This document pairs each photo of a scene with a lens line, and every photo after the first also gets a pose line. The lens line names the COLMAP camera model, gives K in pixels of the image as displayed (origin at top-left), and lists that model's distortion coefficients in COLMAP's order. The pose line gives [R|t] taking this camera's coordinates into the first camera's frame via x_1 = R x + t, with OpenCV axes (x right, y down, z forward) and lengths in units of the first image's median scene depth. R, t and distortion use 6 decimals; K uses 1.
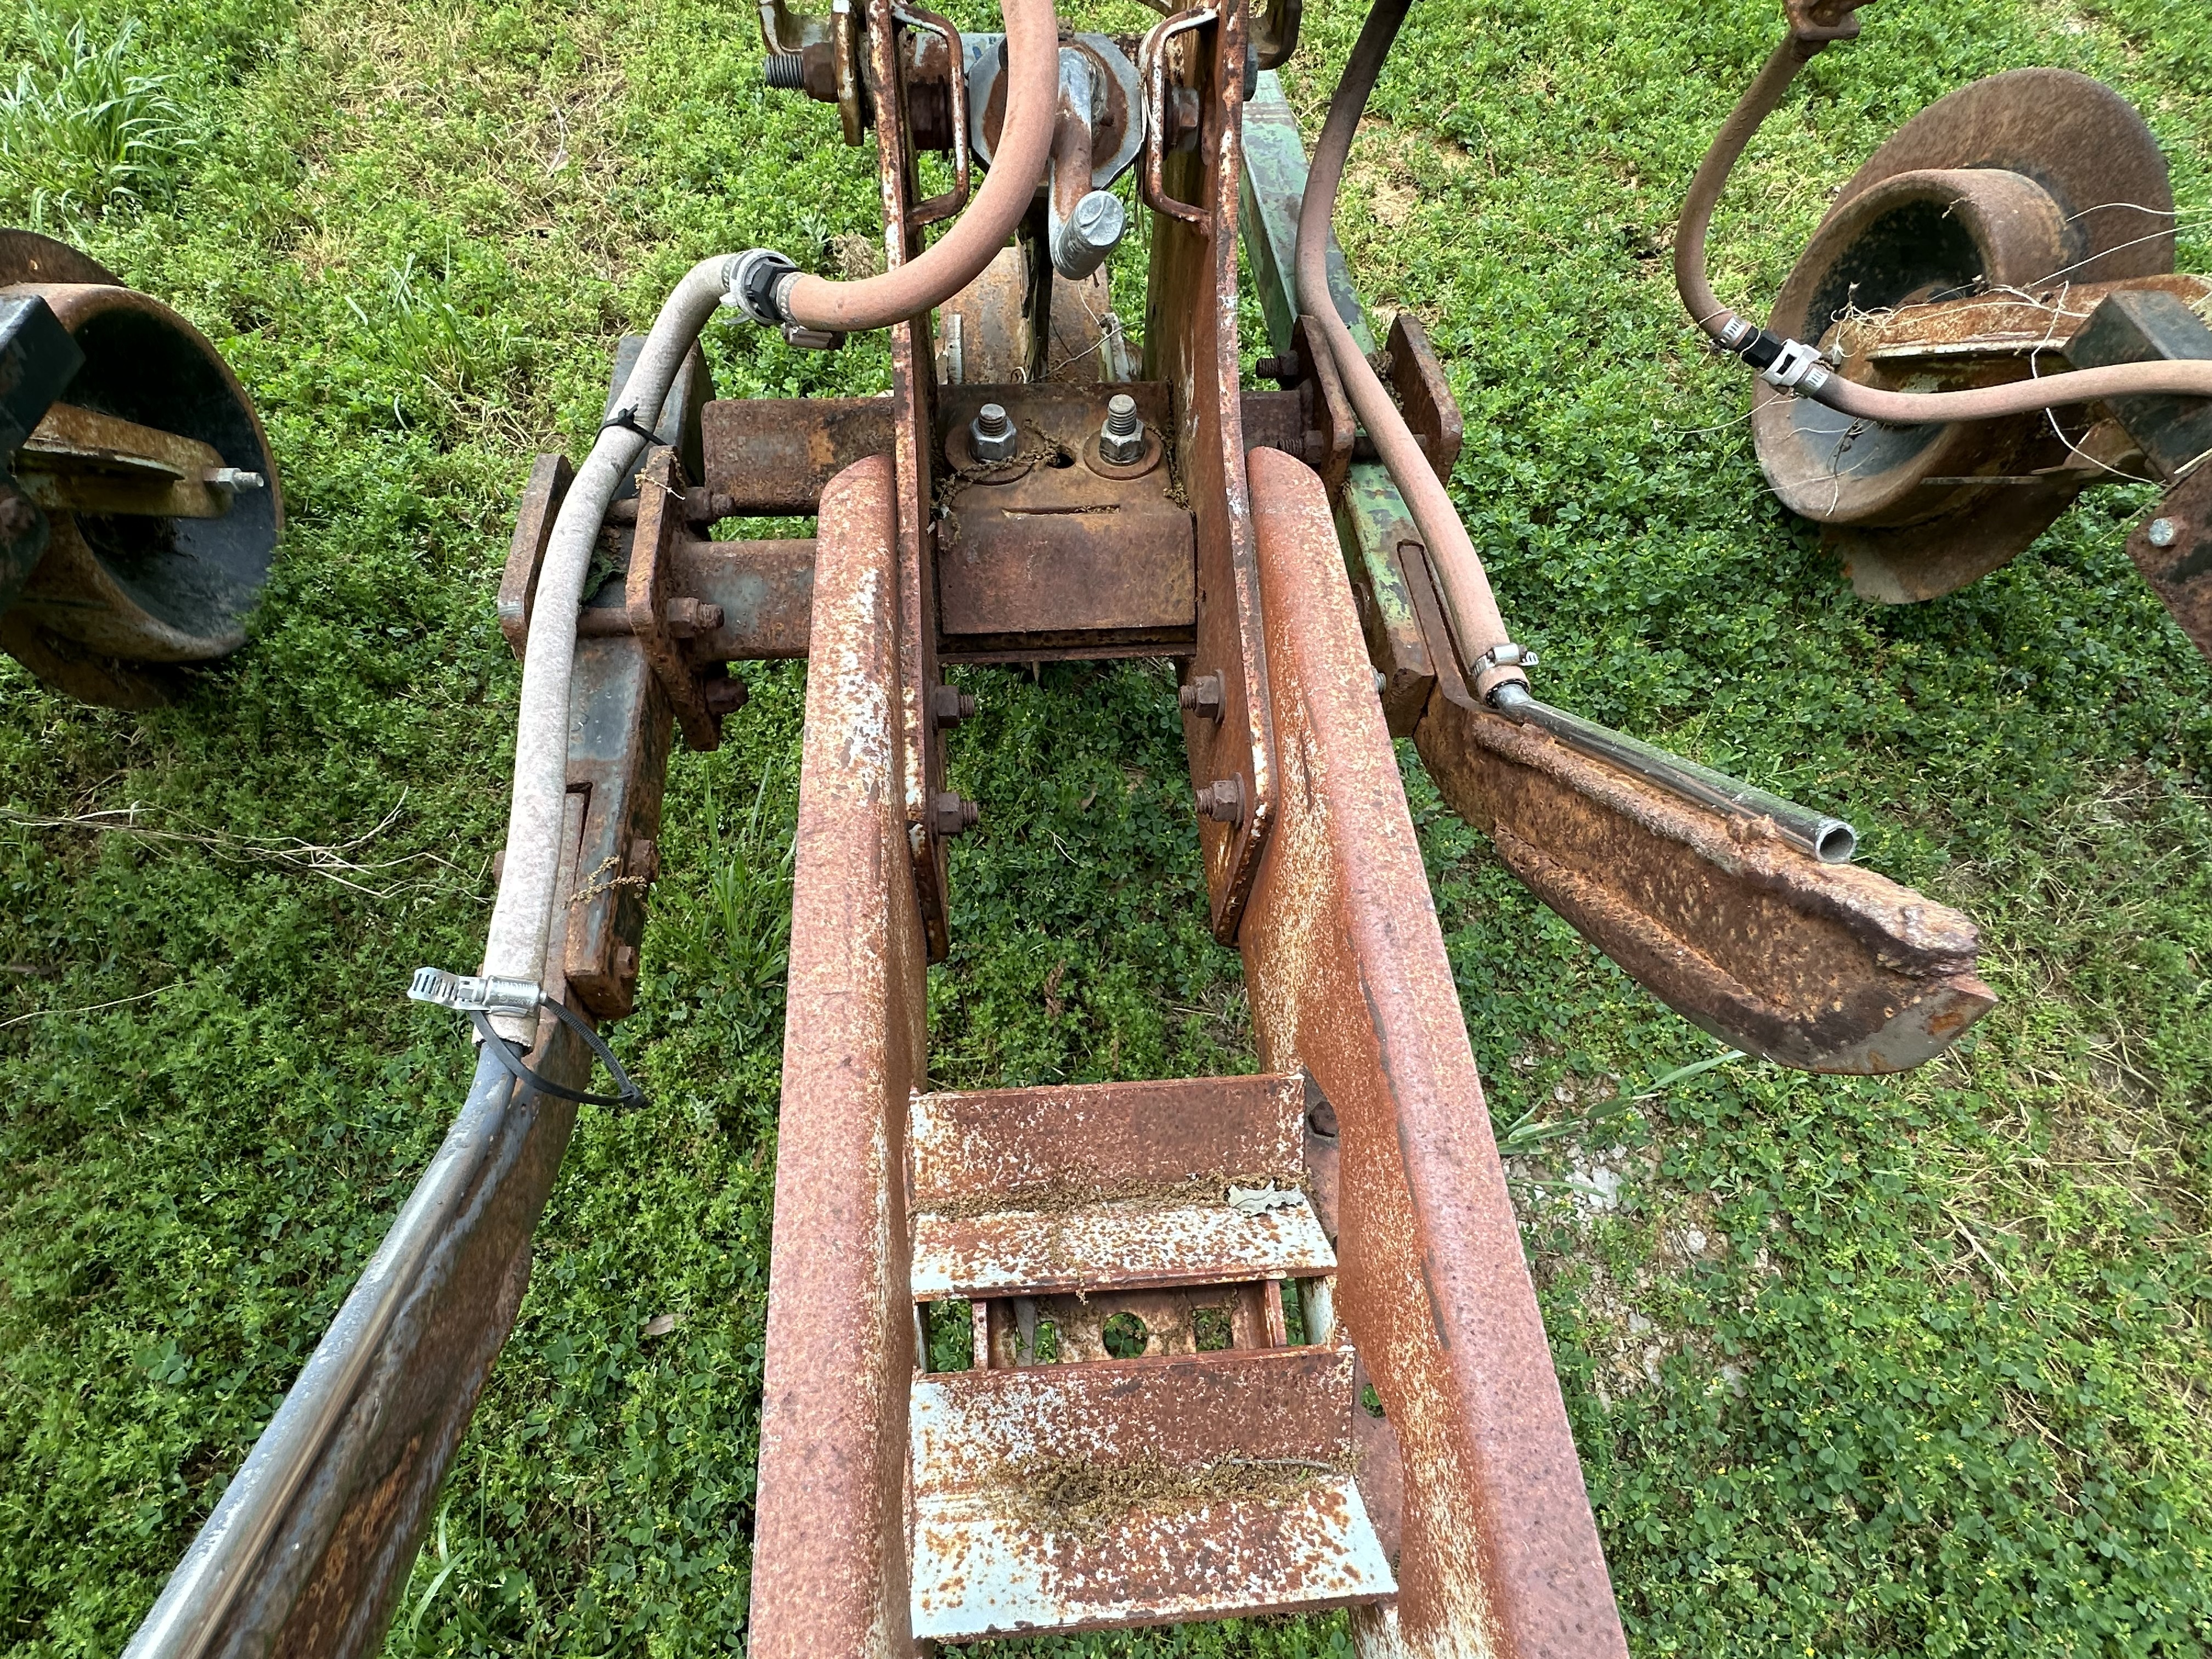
lens RADIAL K [[1129.7, 0, 1096.9], [0, 1129.7, 842.7], [0, 0, 1]] dist [-0.005756, 0.001915]
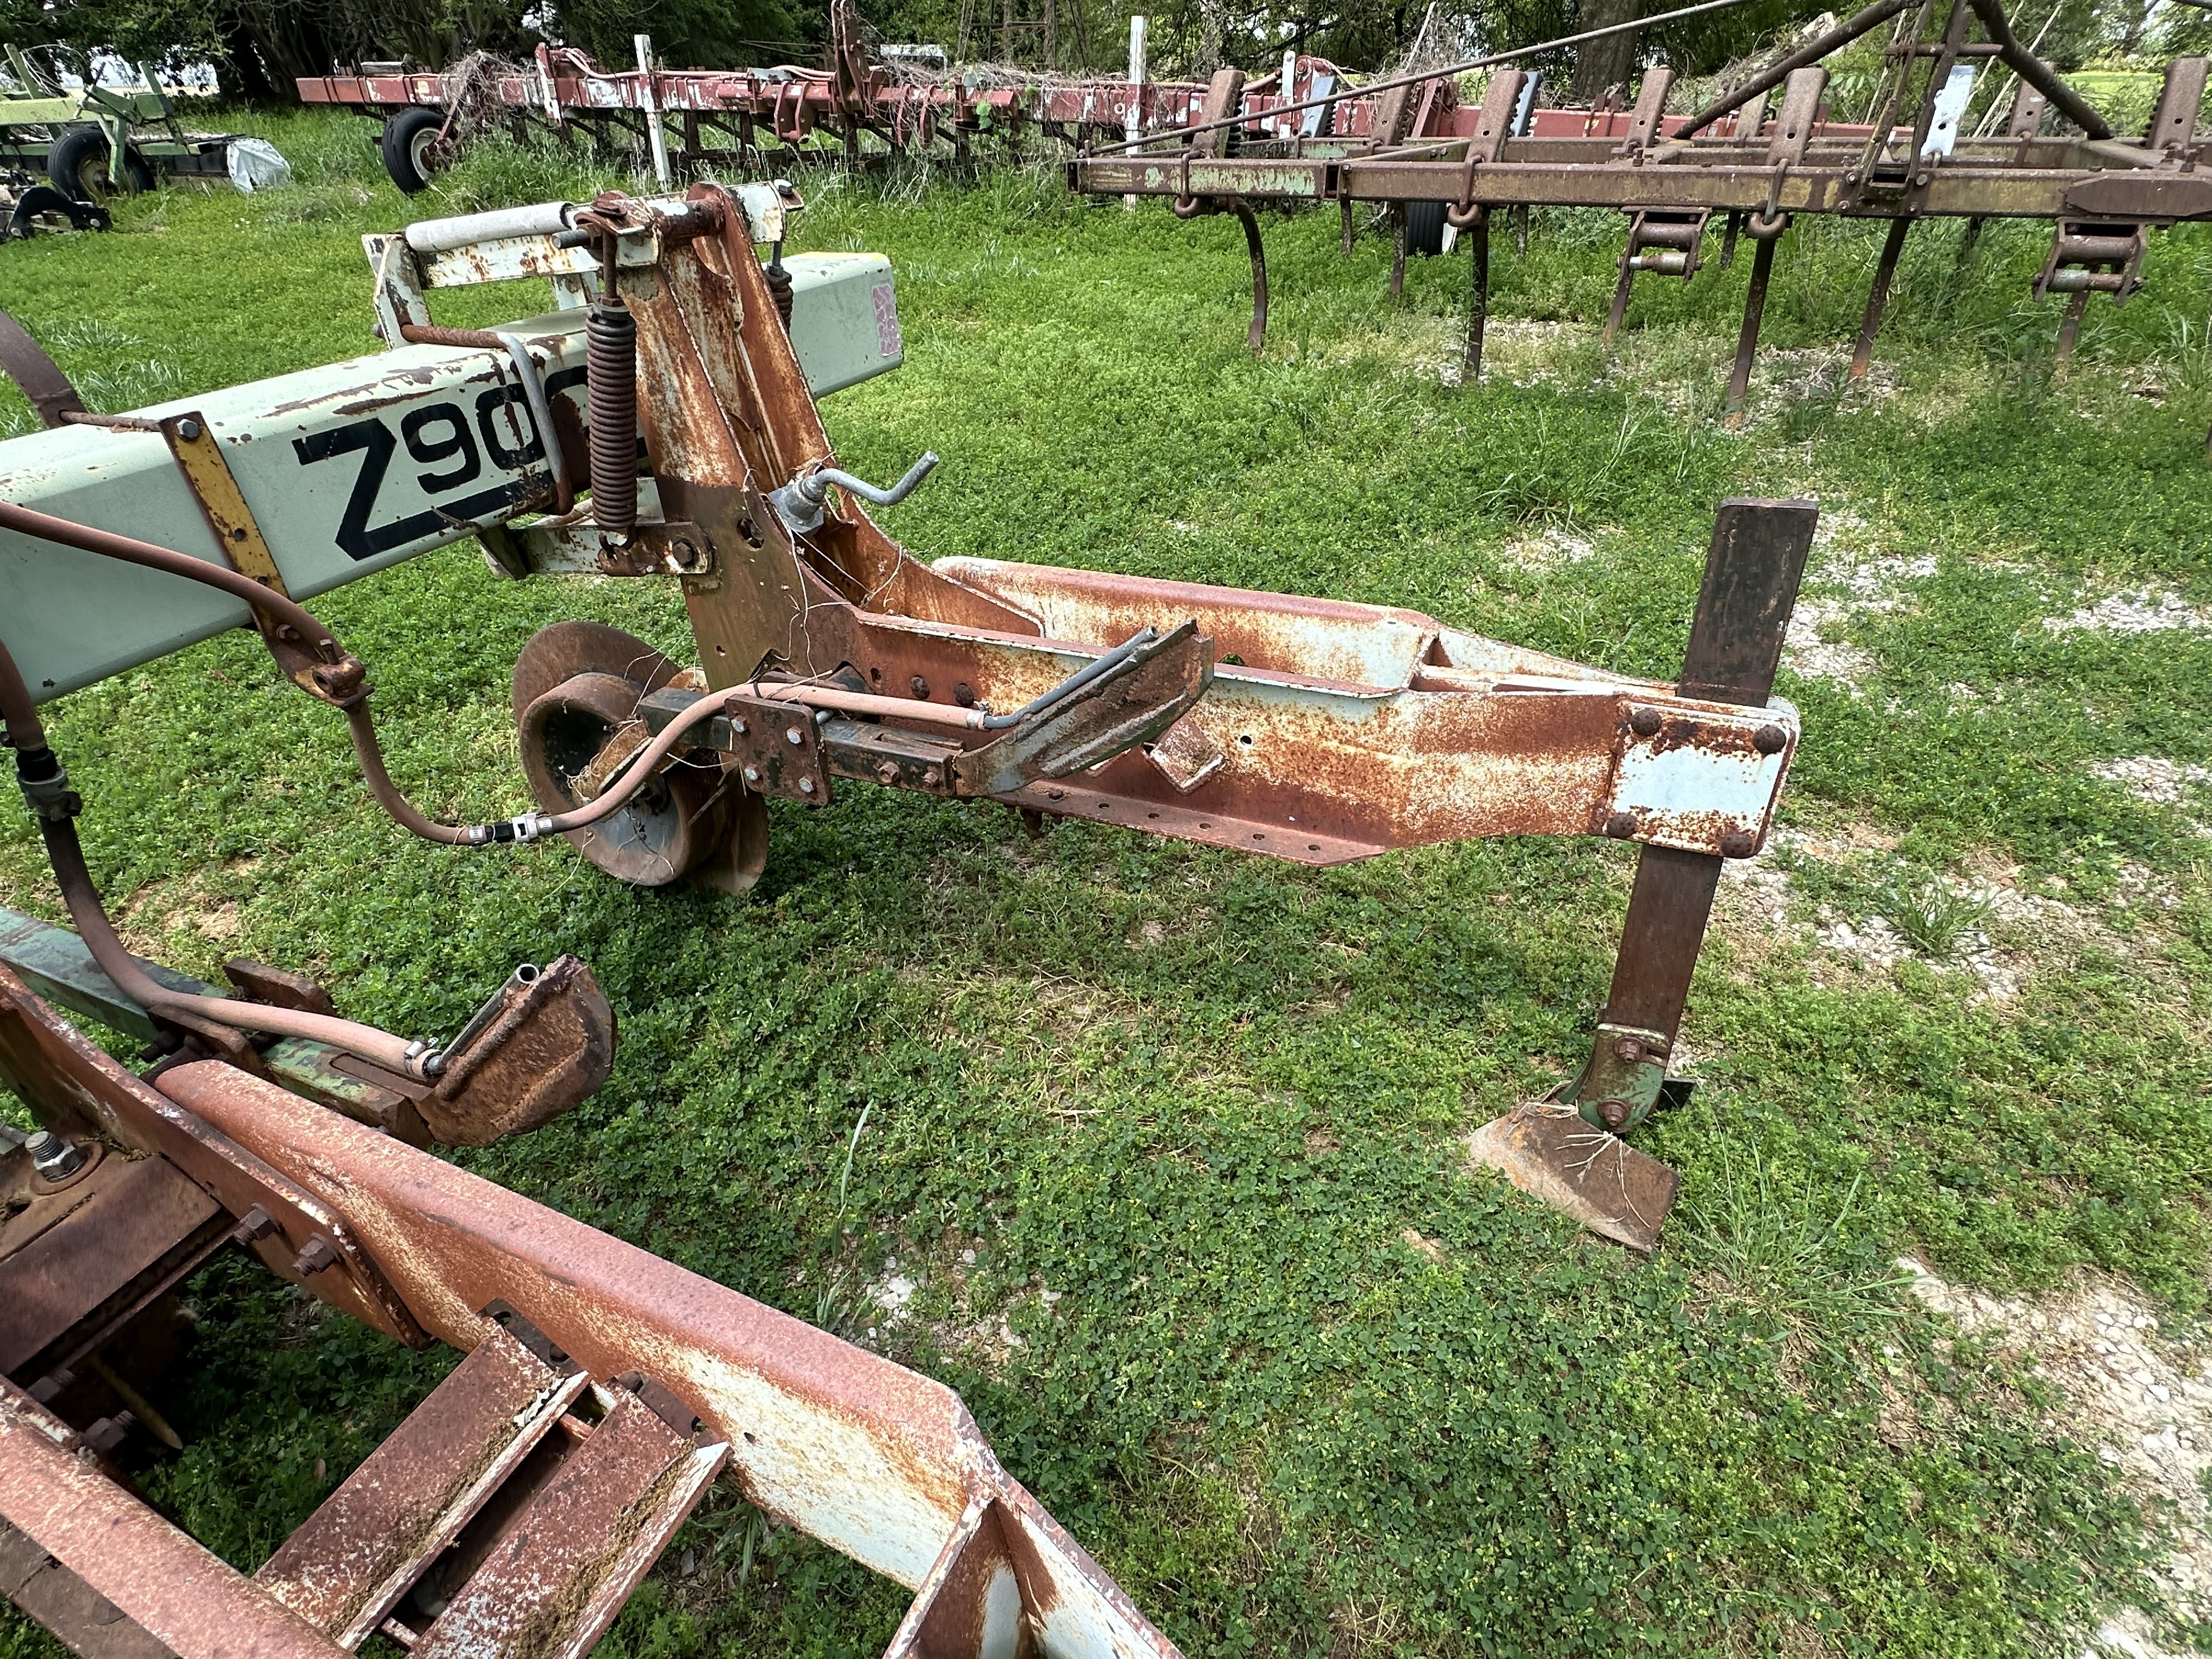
lens RADIAL K [[1129.7, 0, 1104.2], [0, 1129.7, 843.2], [0, 0, 1]] dist [-0.005756, 0.001915]
pose [[0.491929, -0.551419, 0.673753, -0.057075], [0.785259, 0.615217, -0.069831, 0.447584], [-0.375998, 0.563422, 0.735650, -0.586517]]
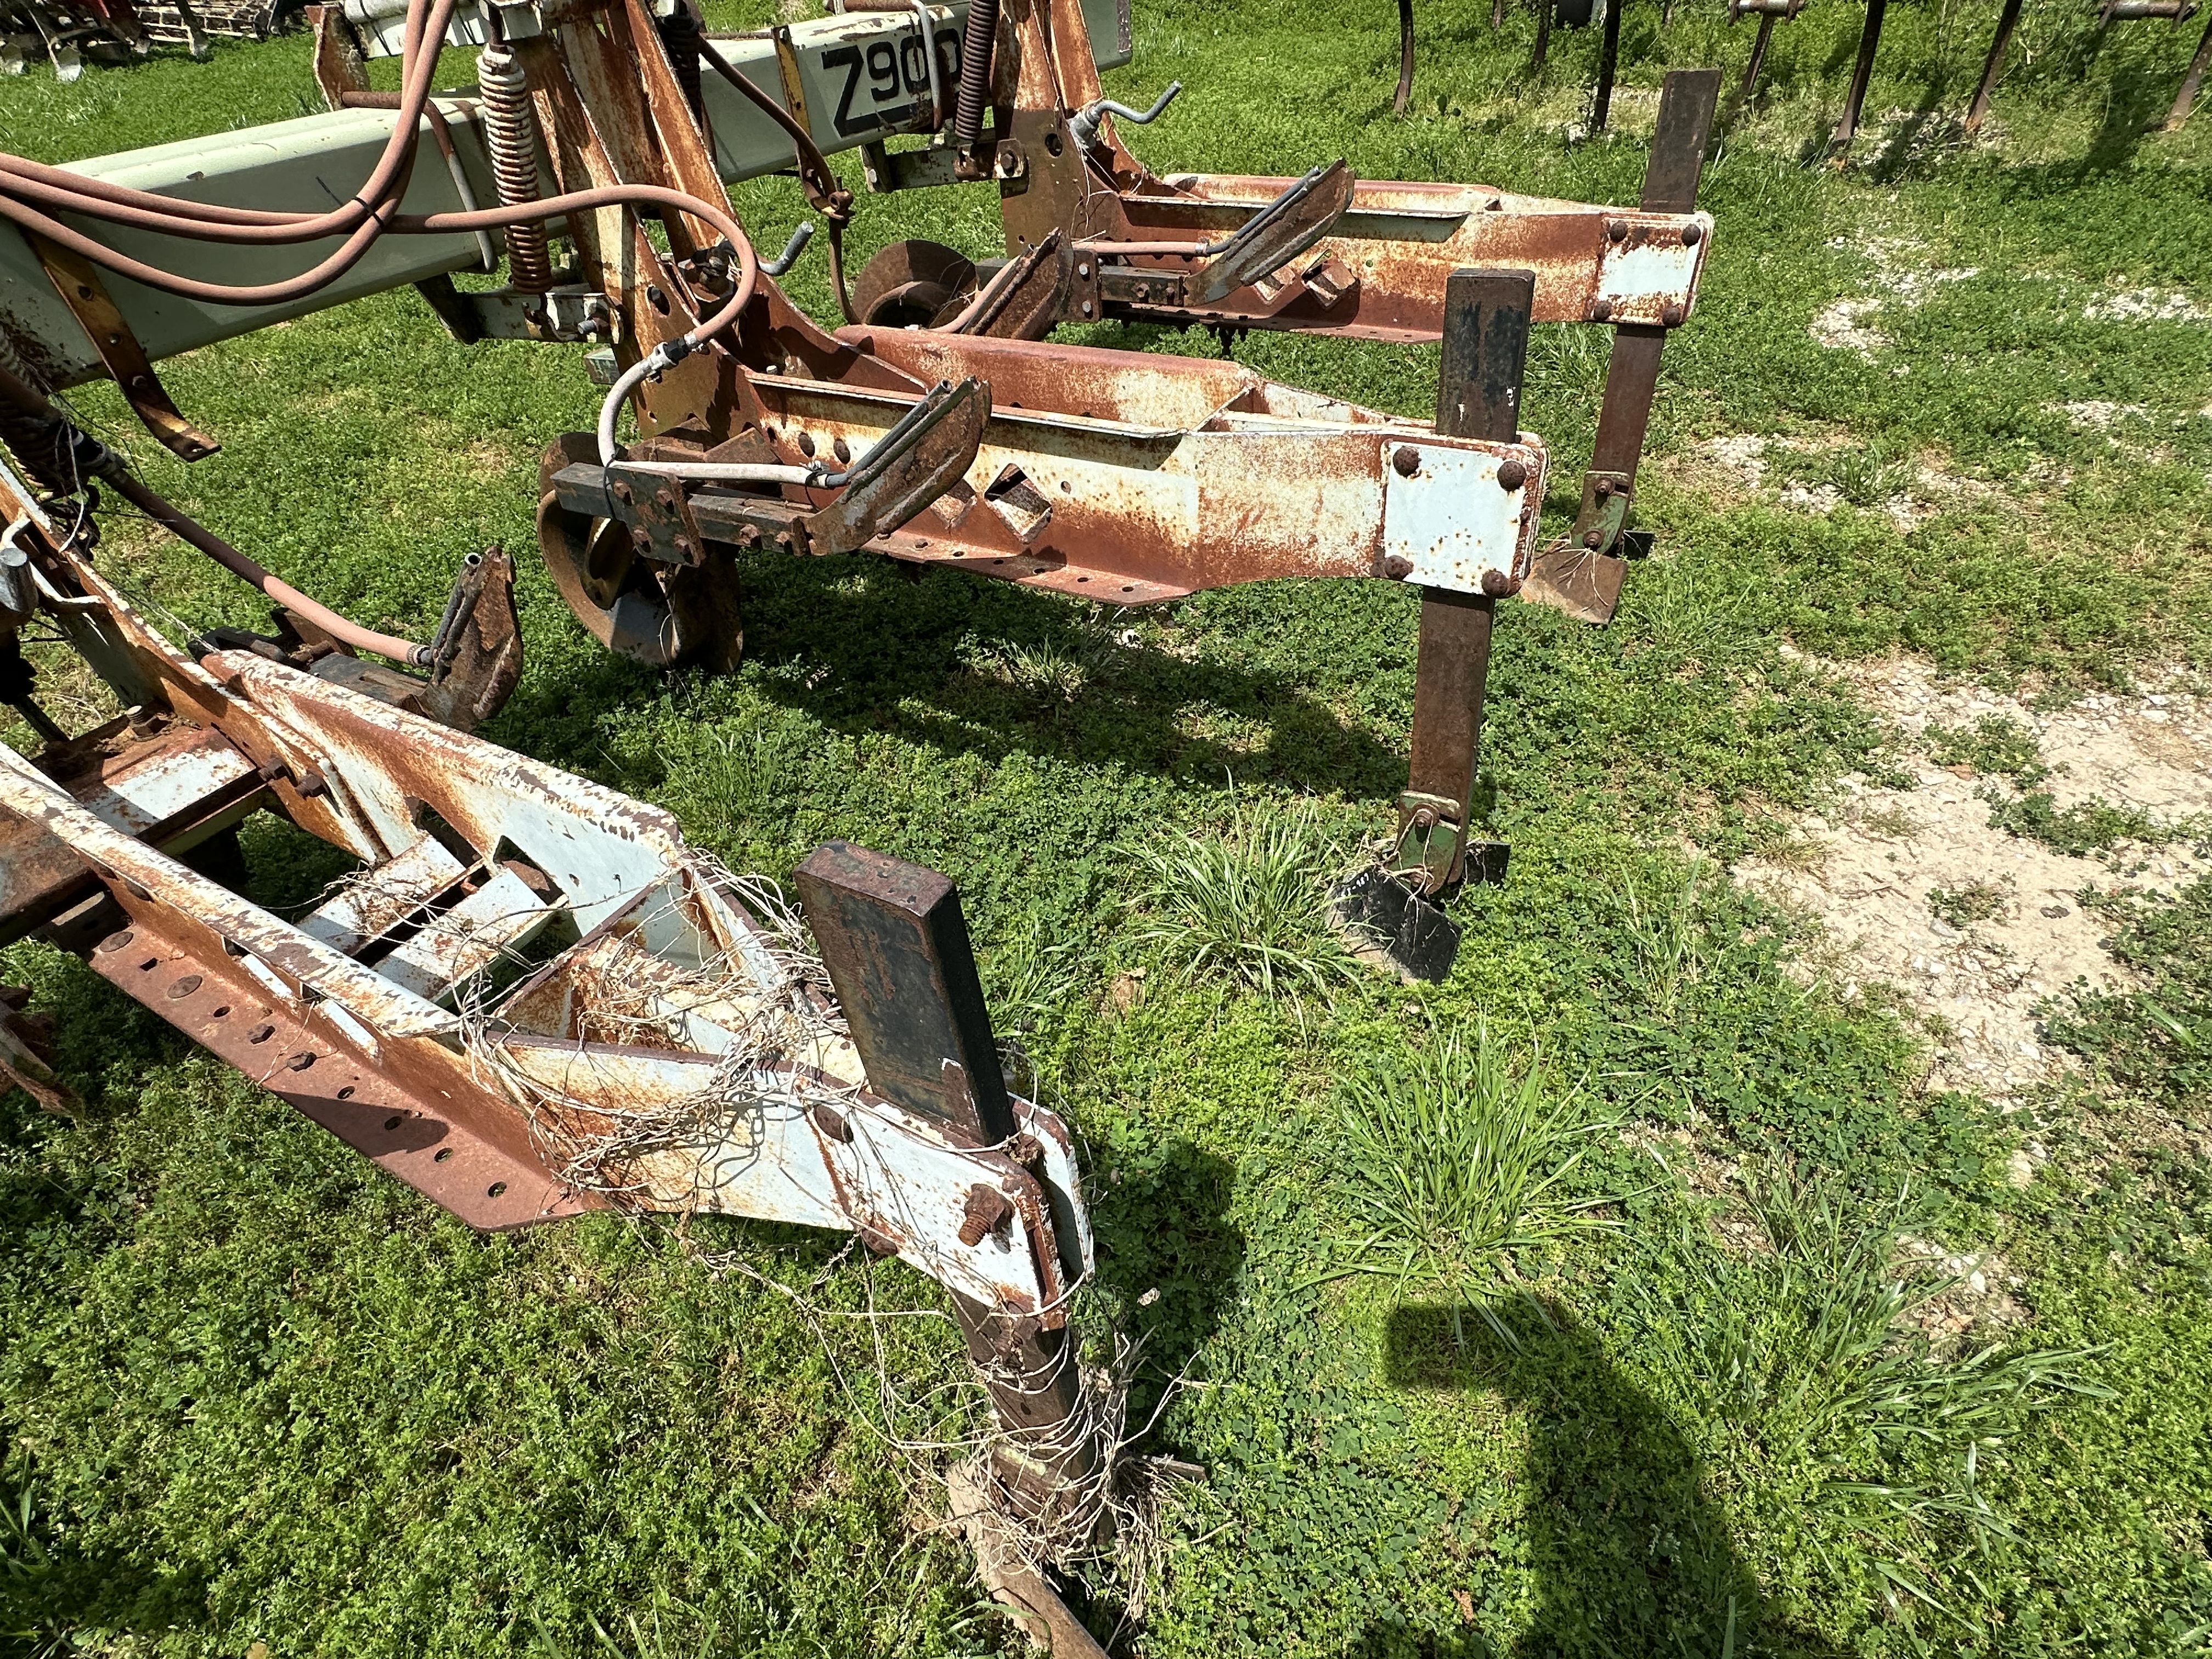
lens RADIAL K [[1129.7, 0, 1095.6], [0, 1129.7, 839.8], [0, 0, 1]] dist [-0.005756, 0.001915]
pose [[0.579998, -0.595182, 0.556202, -1.710416], [0.746504, 0.661643, -0.070430, 1.128285], [-0.326089, 0.456056, 0.828057, -0.968842]]
